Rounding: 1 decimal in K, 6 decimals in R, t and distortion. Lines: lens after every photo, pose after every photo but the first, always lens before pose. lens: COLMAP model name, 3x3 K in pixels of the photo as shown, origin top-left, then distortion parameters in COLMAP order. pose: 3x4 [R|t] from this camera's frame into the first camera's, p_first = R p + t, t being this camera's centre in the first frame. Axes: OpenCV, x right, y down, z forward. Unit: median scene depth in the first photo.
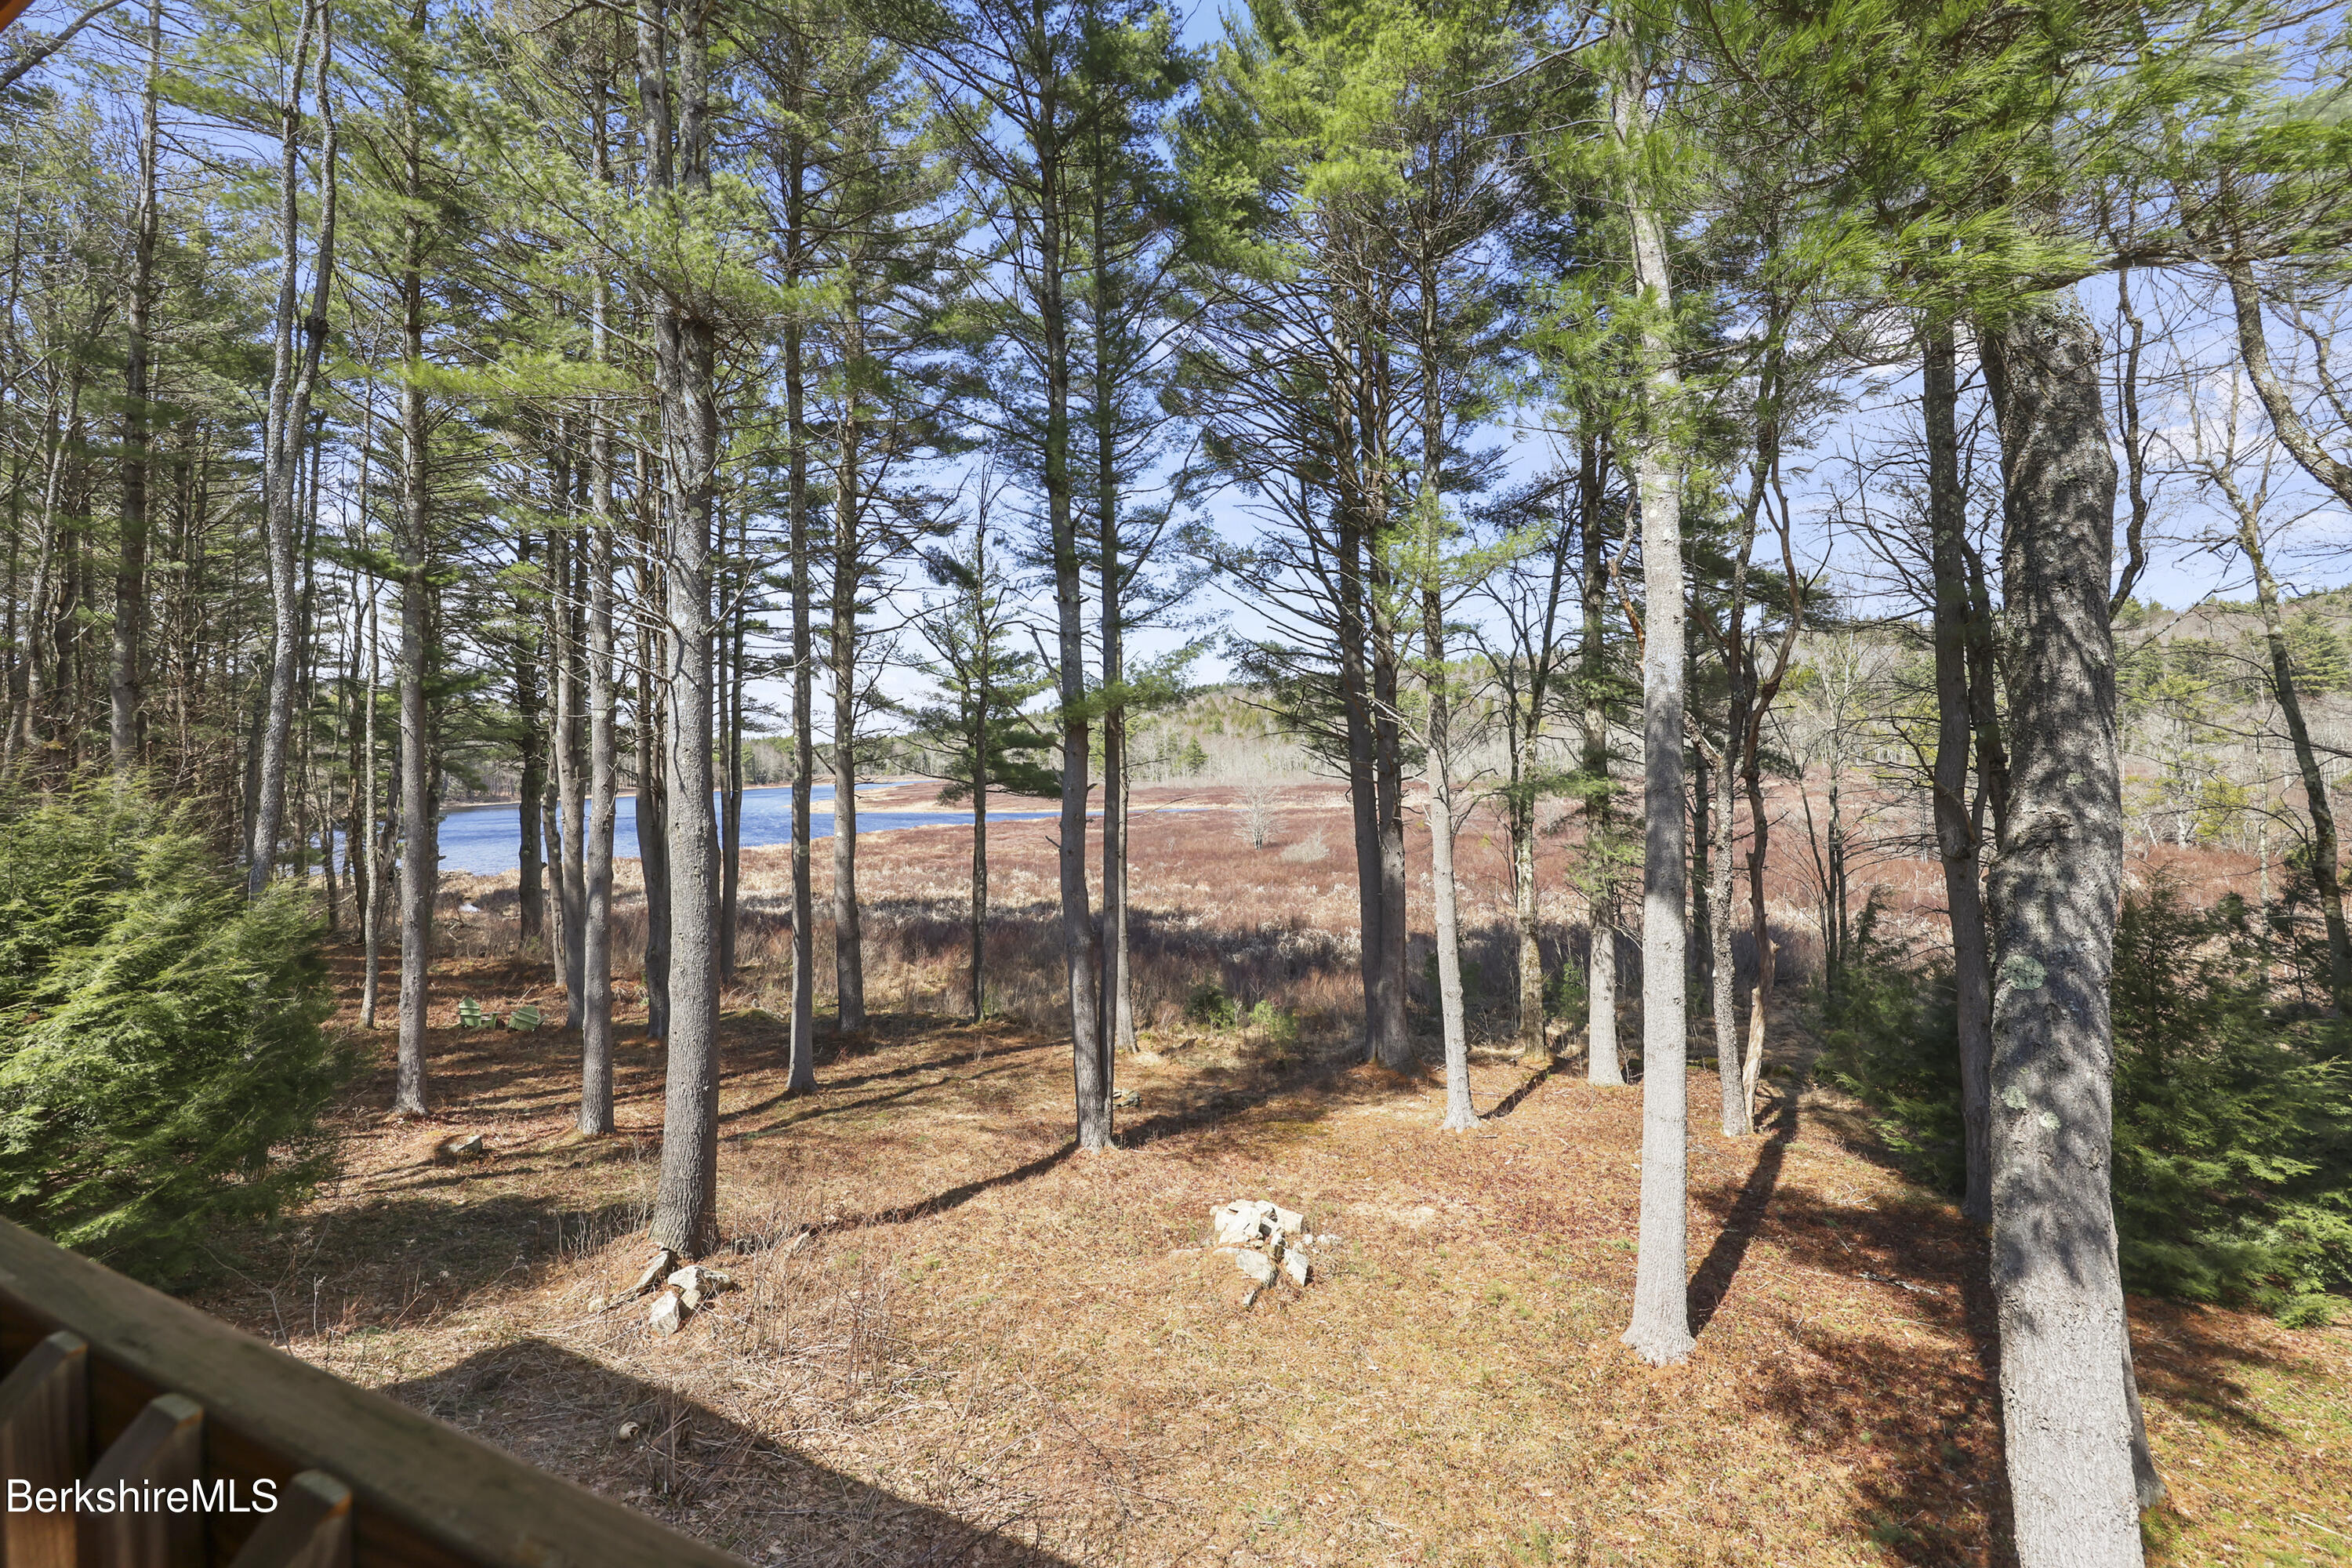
lens RADIAL K [[1007.2, 0, 1194.5], [0, 1007.2, 732.3], [0, 0, 1]] dist [0.002883, 0.000060]
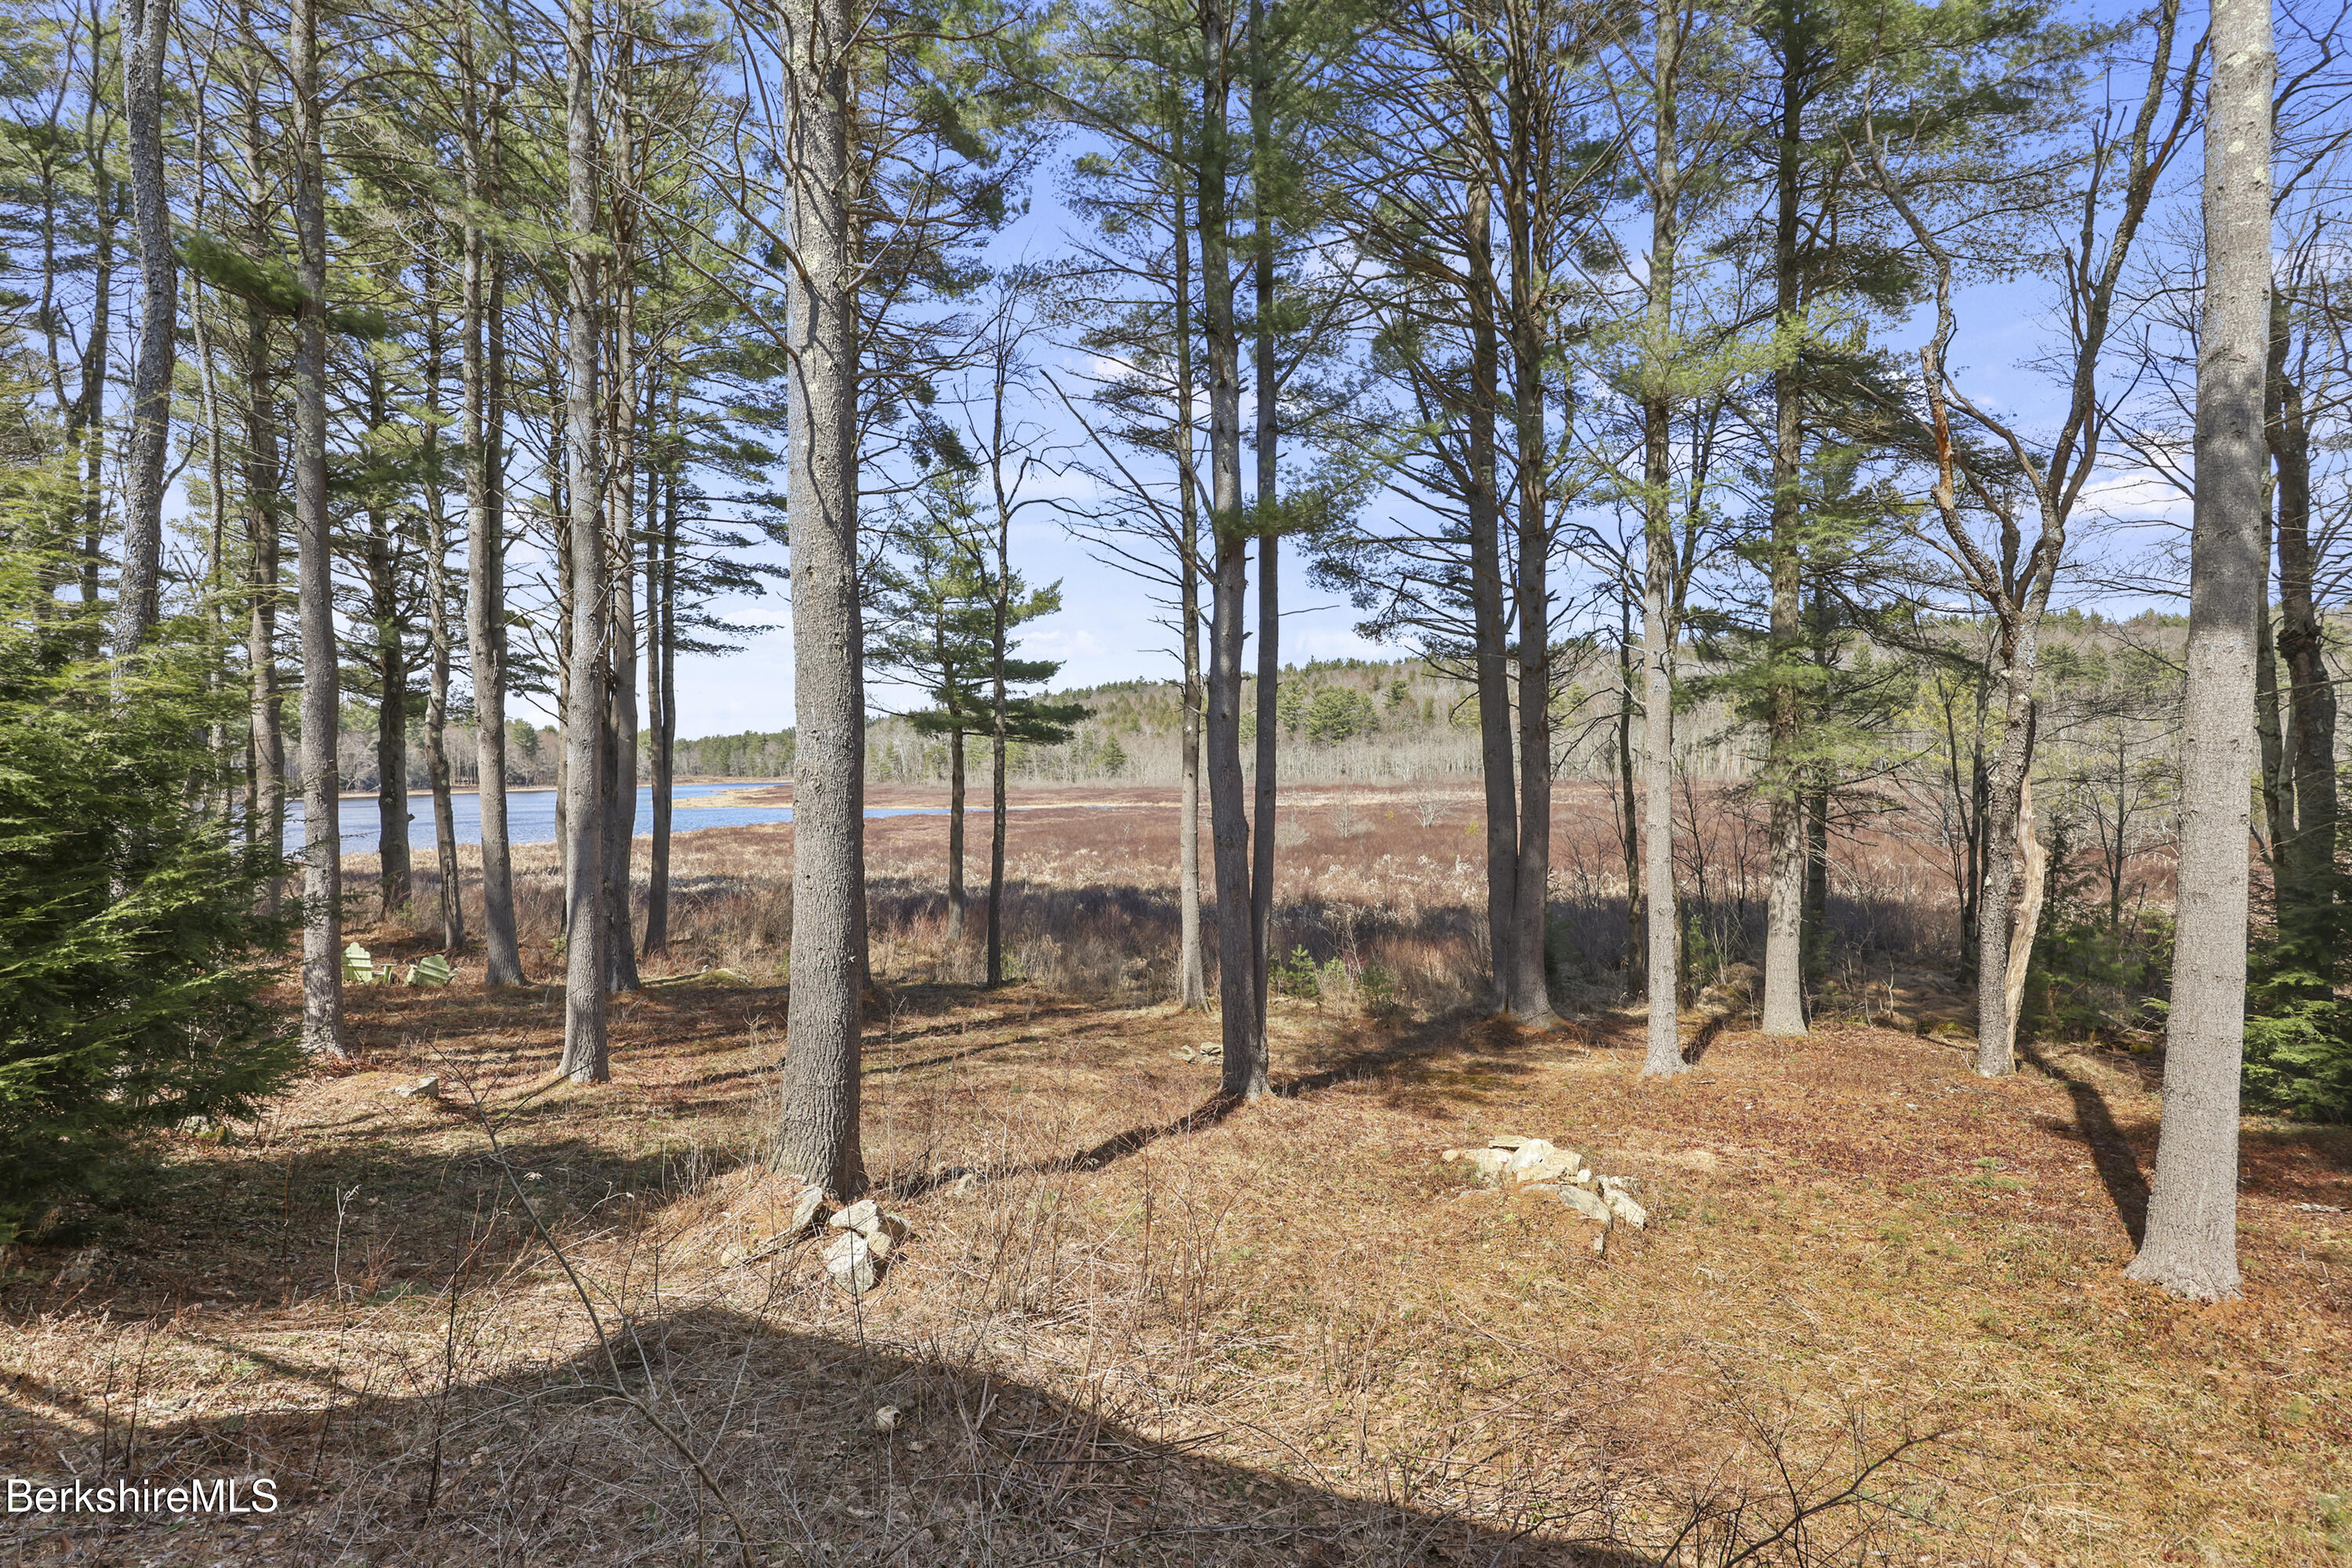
lens RADIAL K [[1090.1, 0, 1181.0], [0, 1090.1, 790.5], [0, 0, 1]] dist [0.004873, -0.002270]
pose [[0.996563, 0.011212, 0.082079, -0.201258], [-0.014823, 0.998943, 0.043515, 0.125928], [-0.081504, -0.044582, 0.995675, 0.154066]]
